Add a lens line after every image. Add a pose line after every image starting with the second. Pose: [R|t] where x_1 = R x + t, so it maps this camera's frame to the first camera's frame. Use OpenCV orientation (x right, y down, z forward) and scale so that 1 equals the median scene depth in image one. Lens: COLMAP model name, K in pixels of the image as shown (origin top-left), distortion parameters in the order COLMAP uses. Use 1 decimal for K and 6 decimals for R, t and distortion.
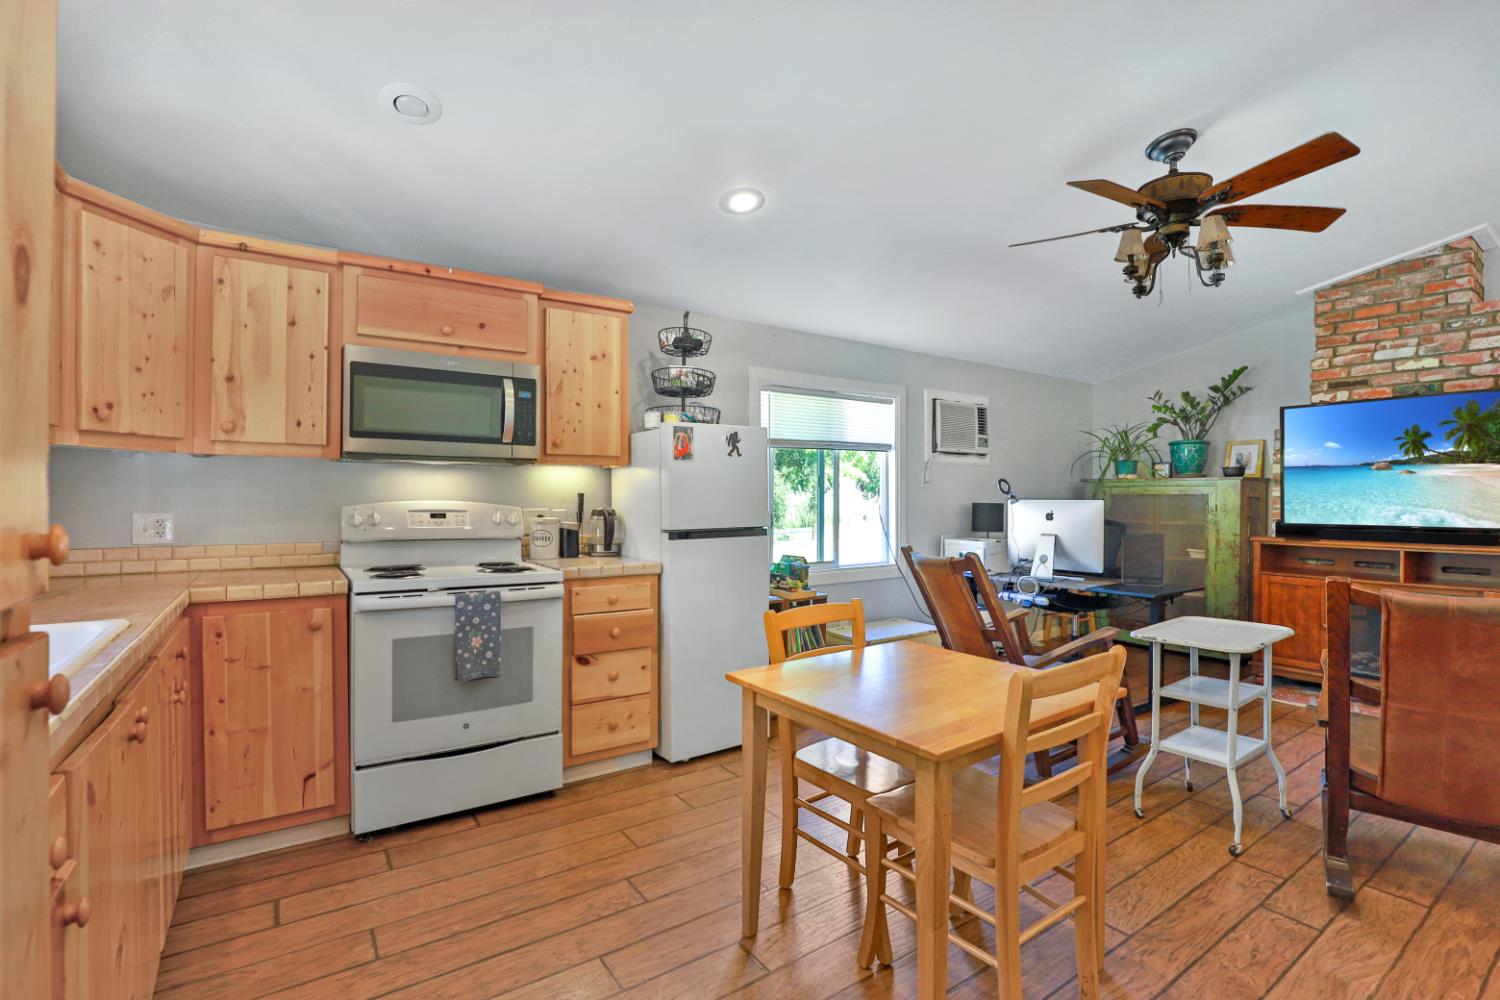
lens RADIAL K [[707.6, 0, 750.0], [0, 707.6, 500.0], [0, 0, 1]] dist [-0.000658, 0.000150]
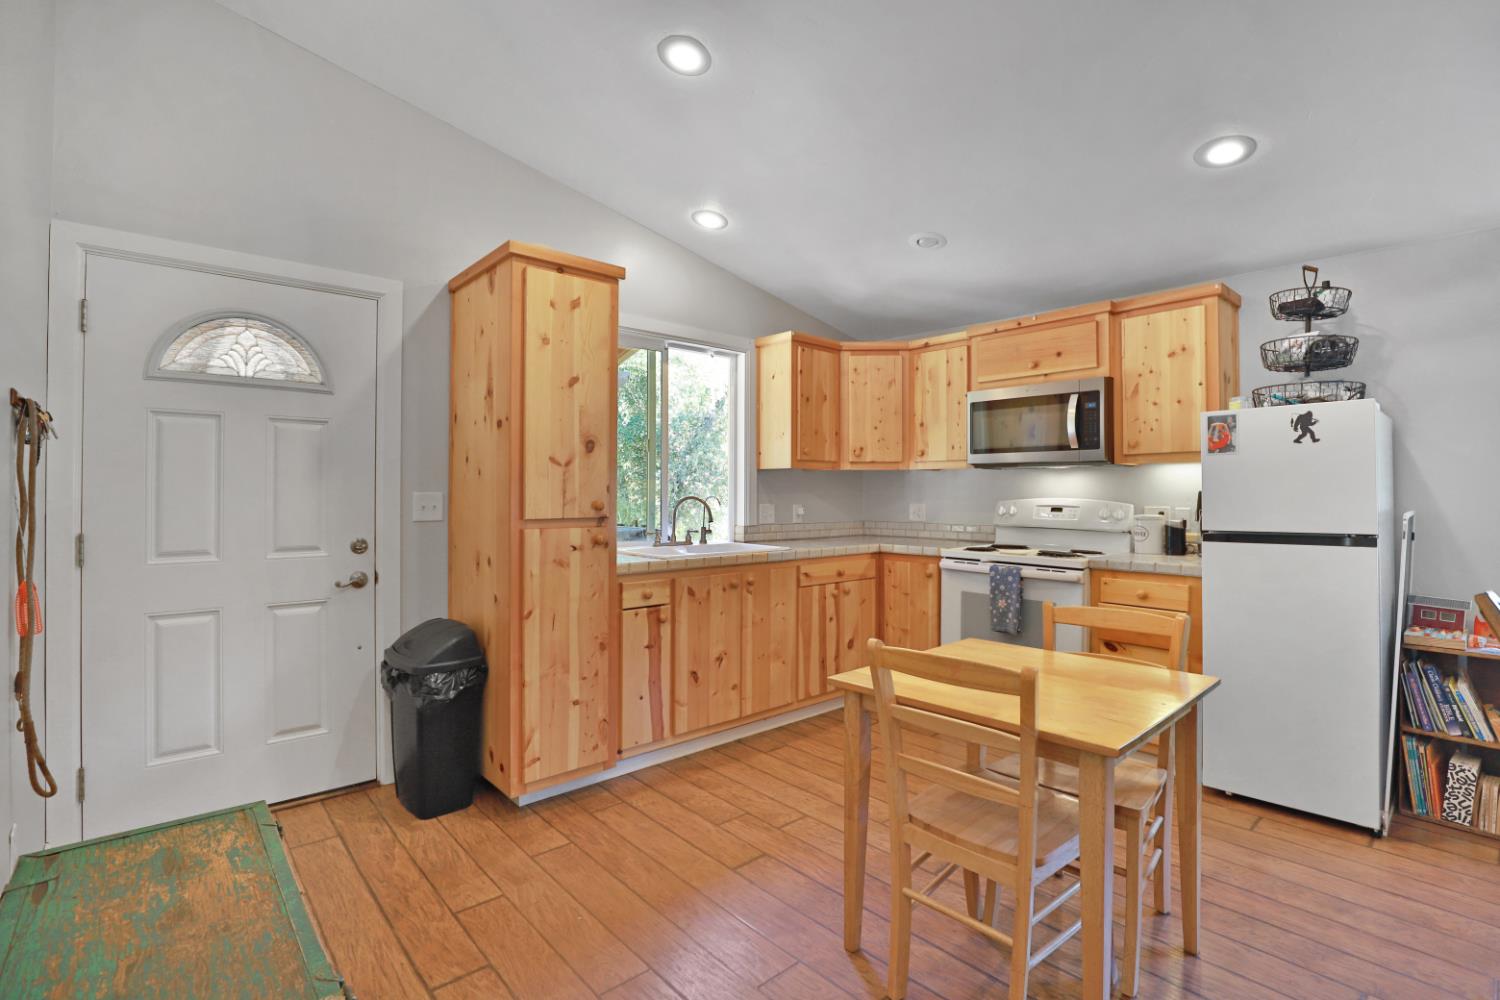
lens RADIAL K [[707.6, 0, 750.0], [0, 707.6, 500.0], [0, 0, 1]] dist [-0.000658, 0.000150]
pose [[0.133212, 0.006098, -0.991069, 0.604967], [-0.006042, 0.999967, 0.005341, 0.001574], [0.991069, 0.005277, 0.133245, 0.248792]]
